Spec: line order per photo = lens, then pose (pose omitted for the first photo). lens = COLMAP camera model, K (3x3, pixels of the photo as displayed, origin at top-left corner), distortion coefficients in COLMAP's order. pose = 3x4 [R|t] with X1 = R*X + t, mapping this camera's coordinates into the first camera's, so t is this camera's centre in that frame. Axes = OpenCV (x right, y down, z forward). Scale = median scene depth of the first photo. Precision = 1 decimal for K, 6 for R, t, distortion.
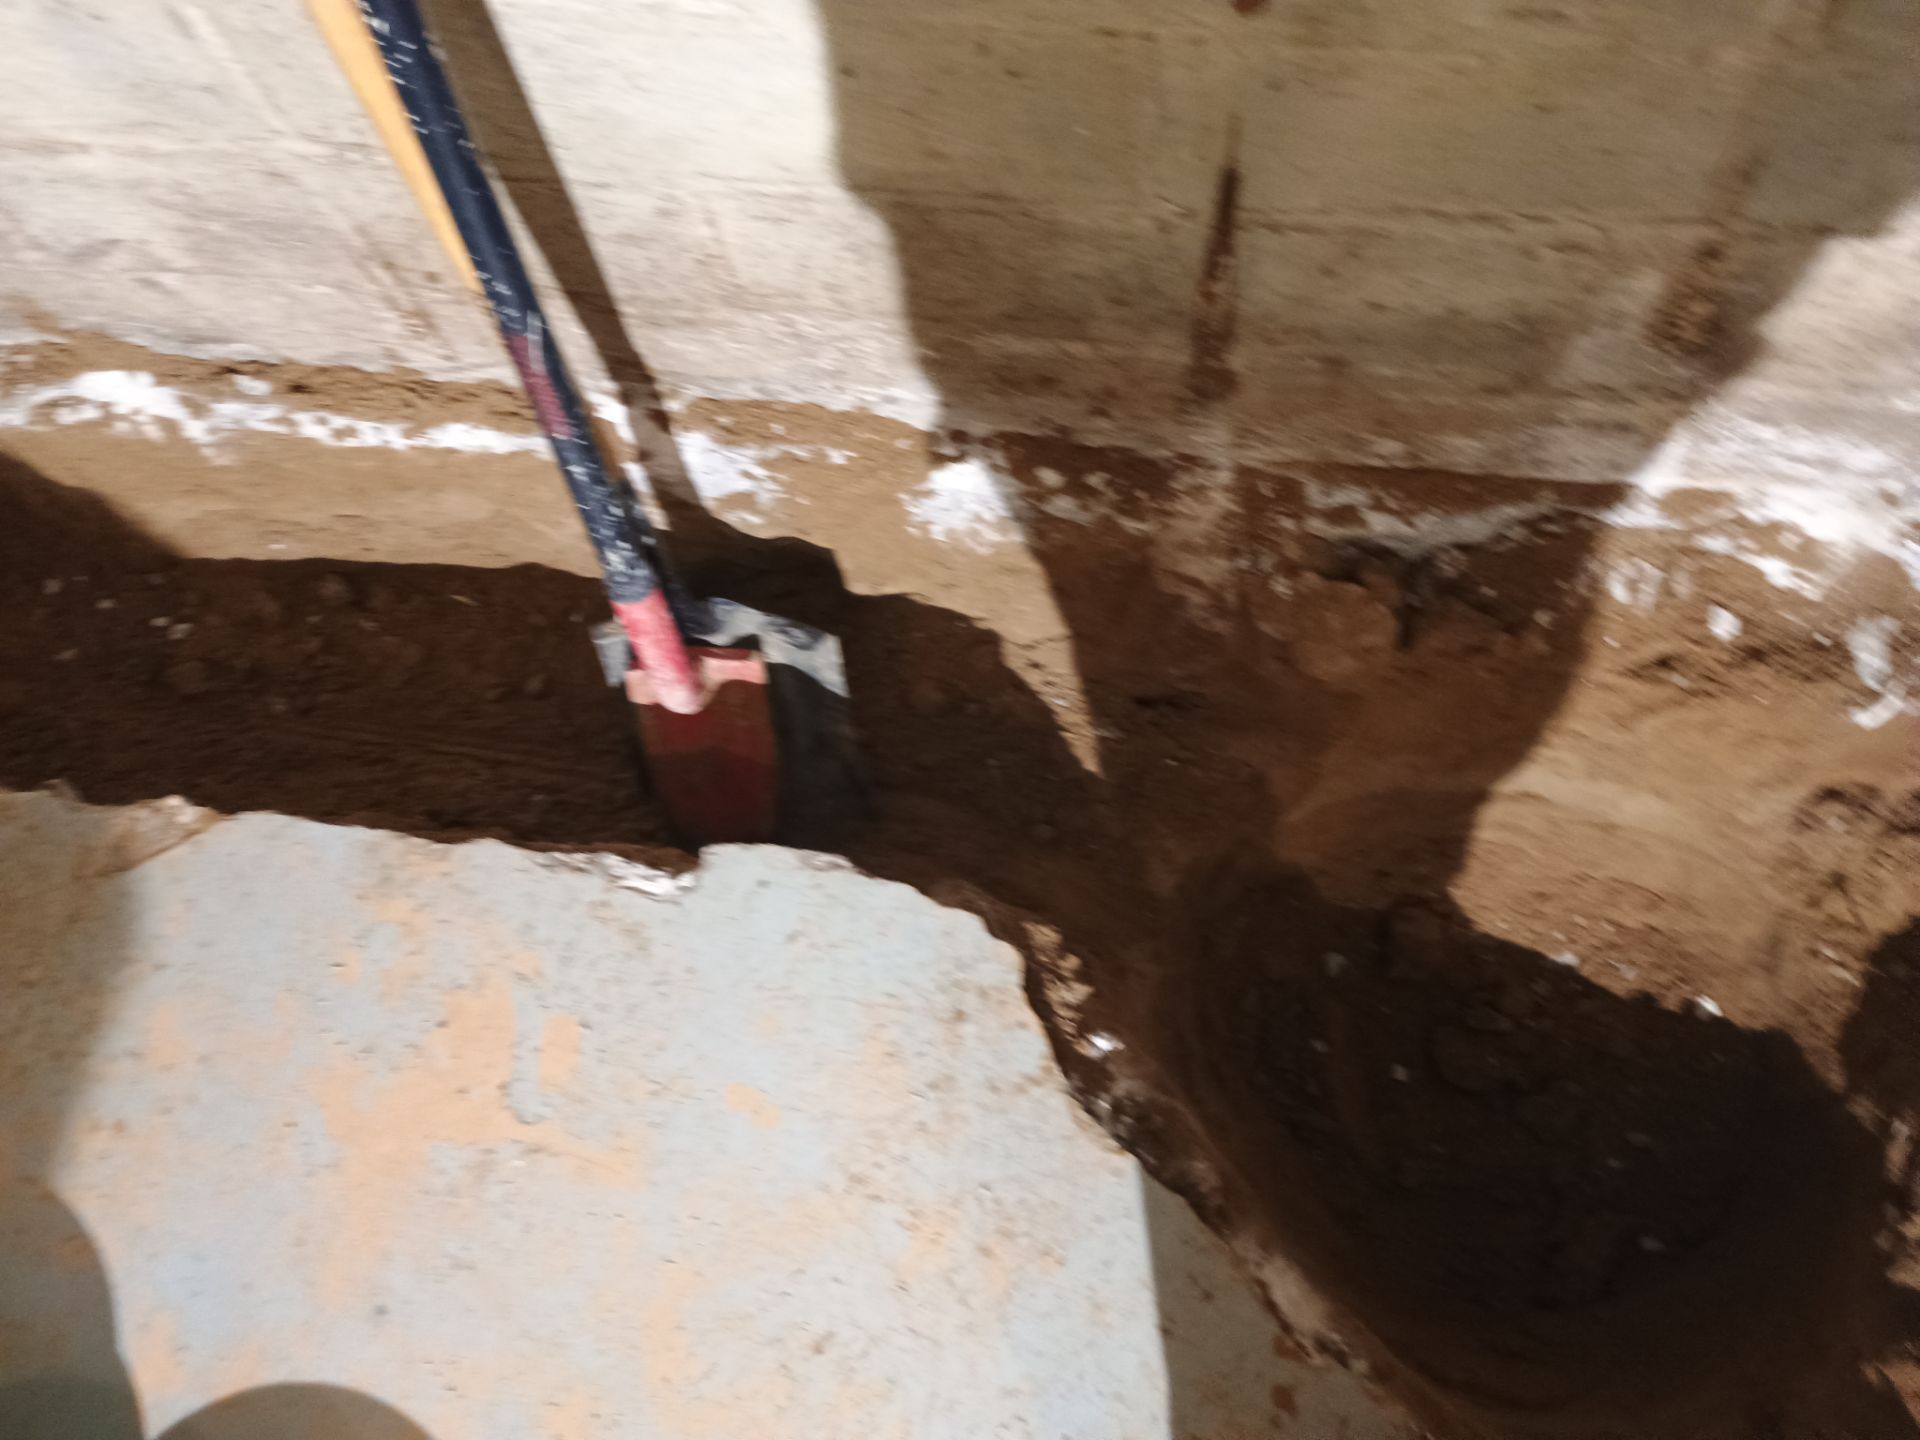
lens RADIAL K [[1548.8, 0, 932.6], [0, 1548.8, 724.1], [0, 0, 1]] dist [0.021211, -0.041662]
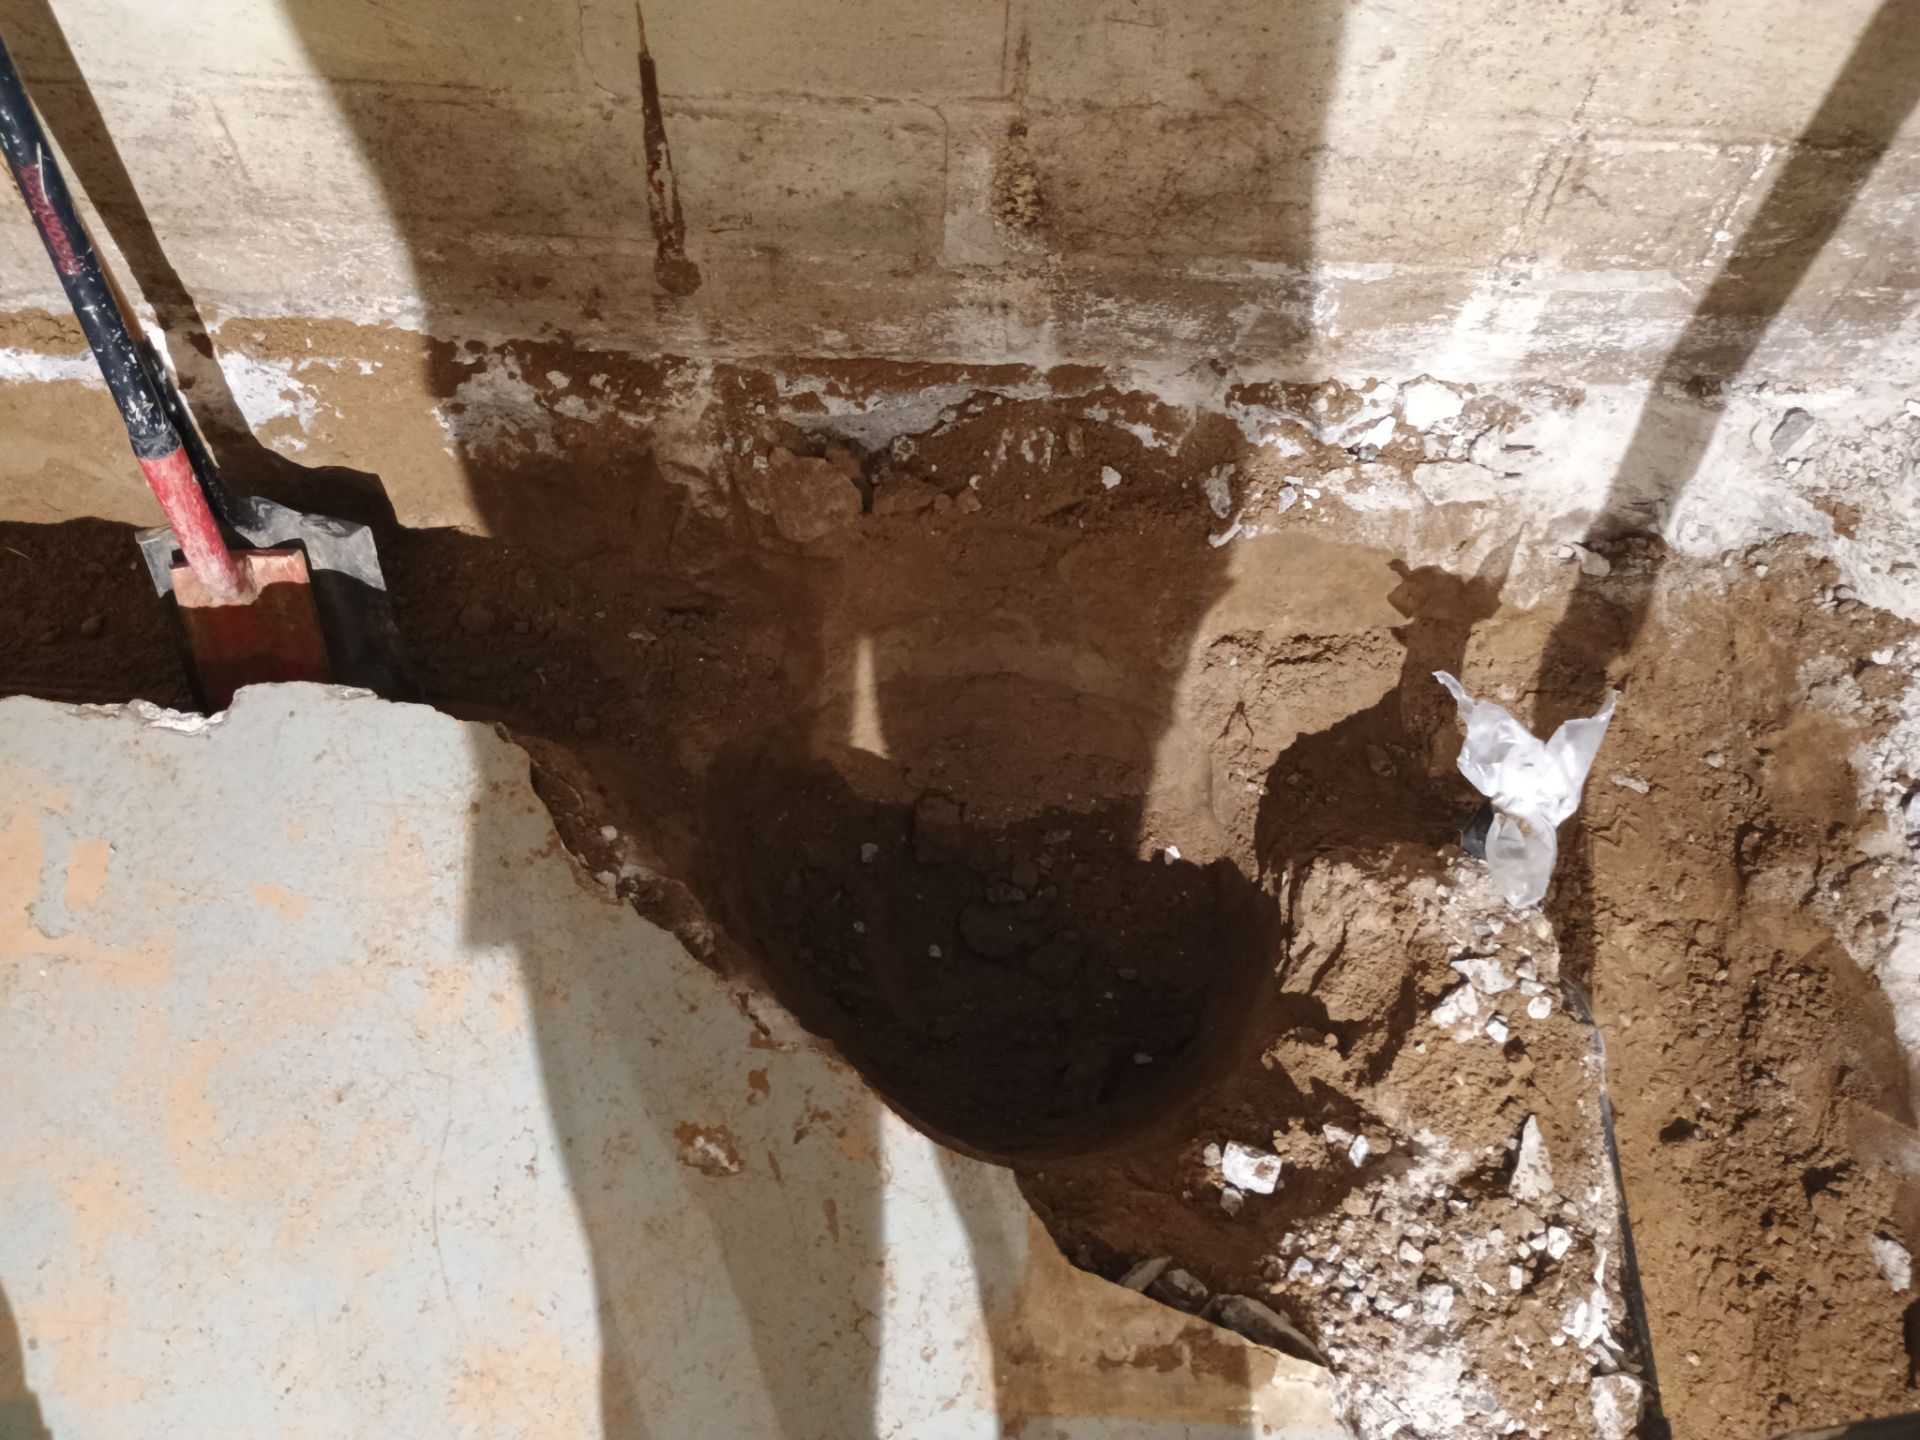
lens RADIAL K [[1548.8, 0, 932.6], [0, 1548.8, 724.1], [0, 0, 1]] dist [0.021211, -0.041662]
pose [[0.978428, -0.044521, 0.201732, 0.109792], [0.069014, 0.990842, -0.116054, 0.261729], [-0.194718, 0.127473, 0.972541, -0.151884]]
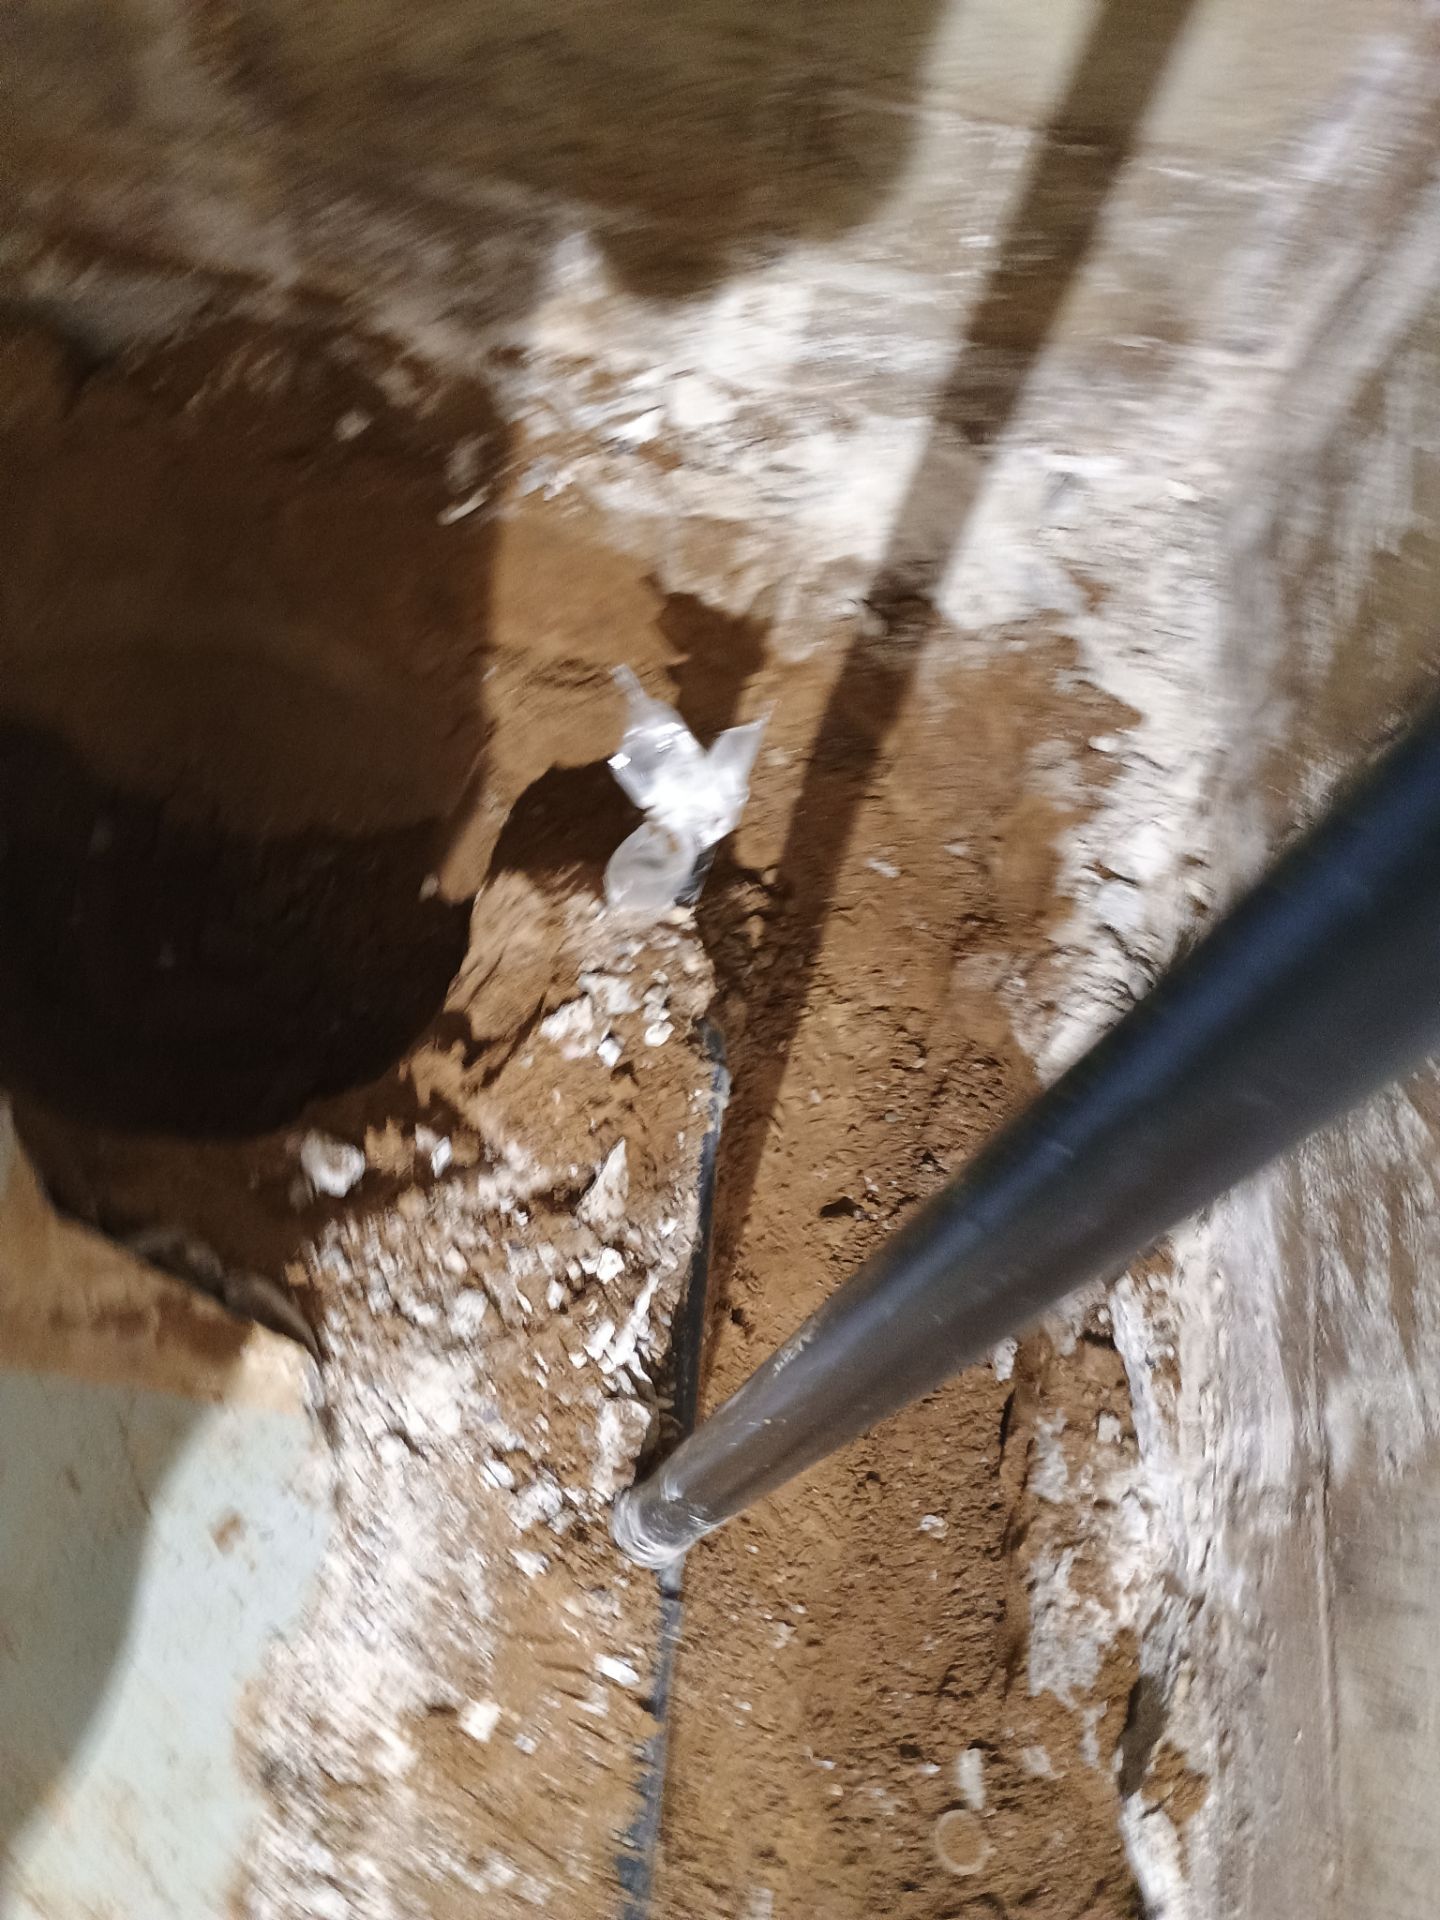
lens RADIAL K [[1563.4, 0, 670.1], [0, 1563.4, 983.5], [0, 0, 1]] dist [0.018460, -0.028669]
pose [[0.946898, 0.079200, 0.311626, 0.404076], [-0.065024, 0.996331, -0.055641, 0.379162], [-0.314890, 0.032423, 0.948574, -0.132601]]
